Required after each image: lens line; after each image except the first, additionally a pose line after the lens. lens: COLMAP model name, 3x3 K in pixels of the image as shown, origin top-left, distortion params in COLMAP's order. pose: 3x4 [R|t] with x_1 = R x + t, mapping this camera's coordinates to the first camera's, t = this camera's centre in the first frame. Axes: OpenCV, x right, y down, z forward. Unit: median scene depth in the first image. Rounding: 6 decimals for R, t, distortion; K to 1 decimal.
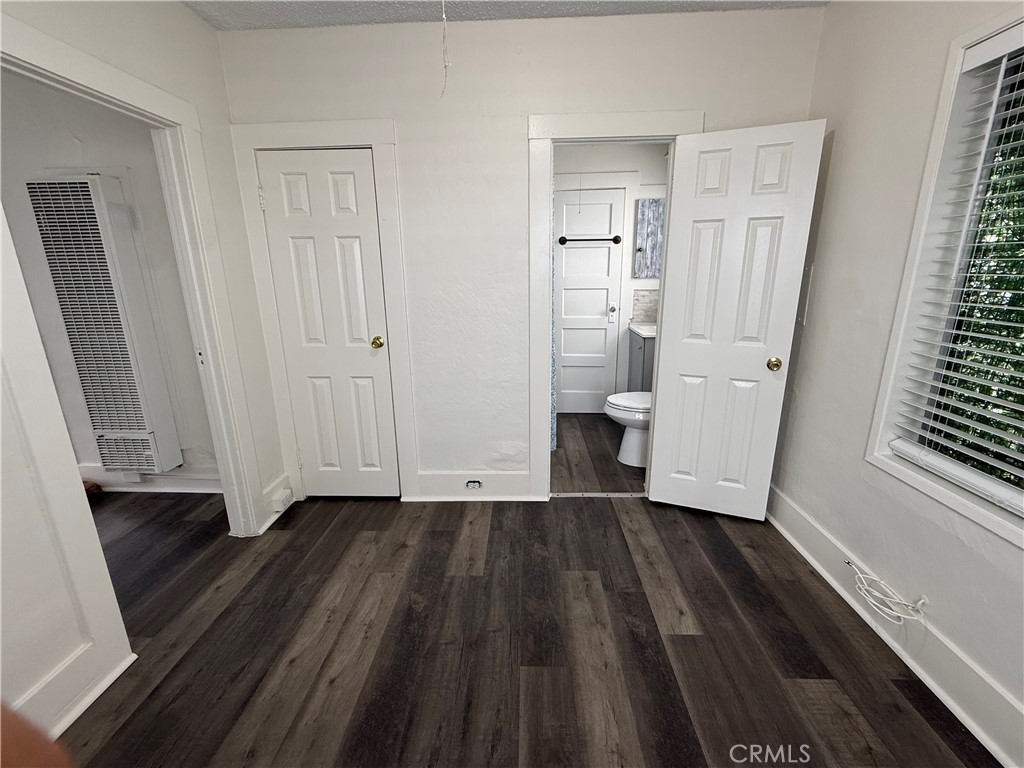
lens RADIAL K [[439.7, 0, 512.7], [0, 439.7, 385.8], [0, 0, 1]] dist [-0.001835, -0.000986]
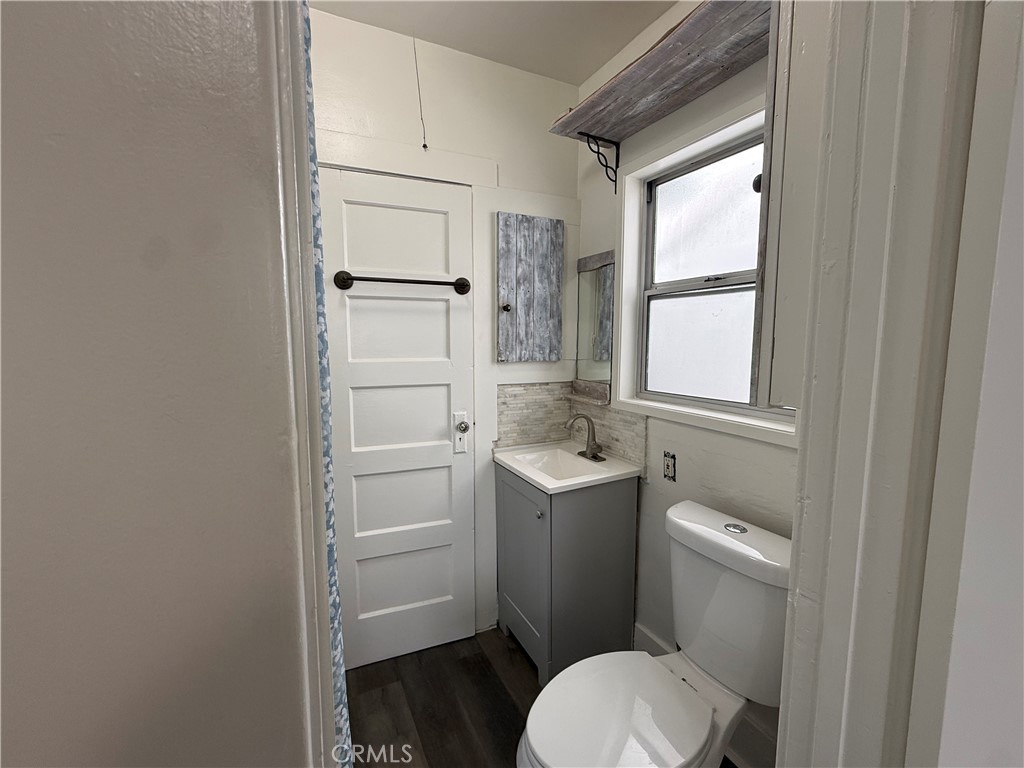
lens RADIAL K [[439.7, 0, 509.5], [0, 439.7, 386.6], [0, 0, 1]] dist [-0.001835, -0.000986]
pose [[0.883900, -0.034333, 0.466415, 0.052520], [0.110157, 0.984526, -0.136285, -0.148865], [-0.454518, 0.171841, 0.874004, 0.563535]]
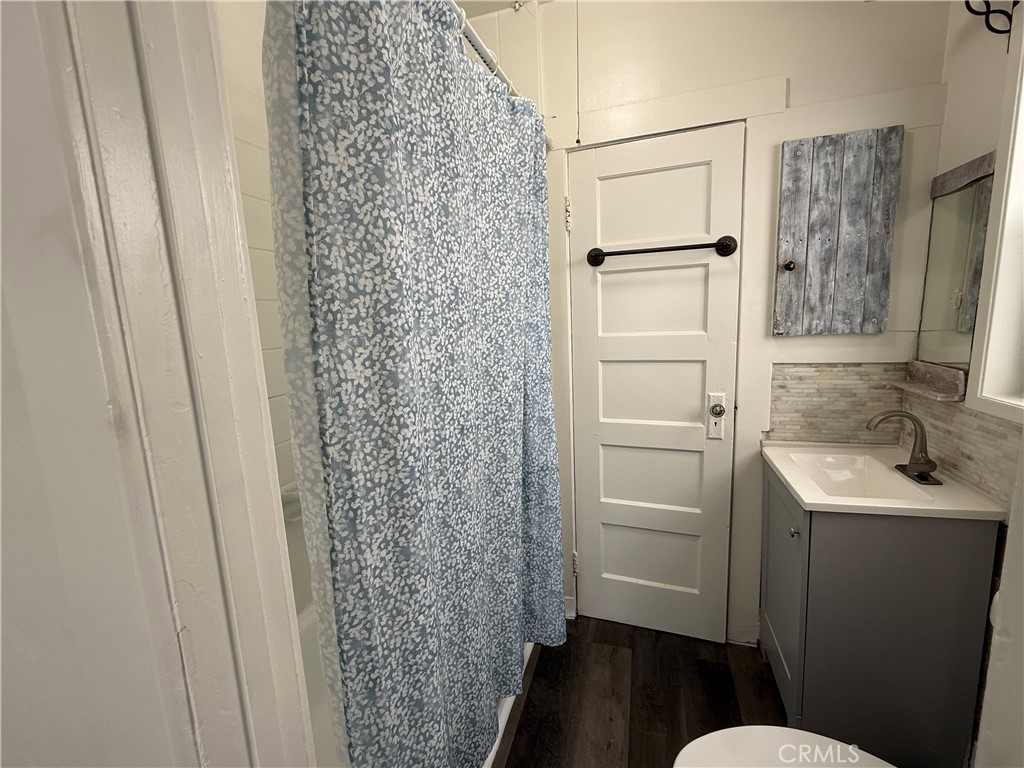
lens RADIAL K [[439.7, 0, 515.5], [0, 439.7, 387.0], [0, 0, 1]] dist [-0.001835, -0.000986]
pose [[0.964710, 0.016279, -0.262812, 0.154917], [-0.041969, 0.994834, -0.092433, -0.151631], [0.259950, 0.100201, 0.960409, 0.557586]]
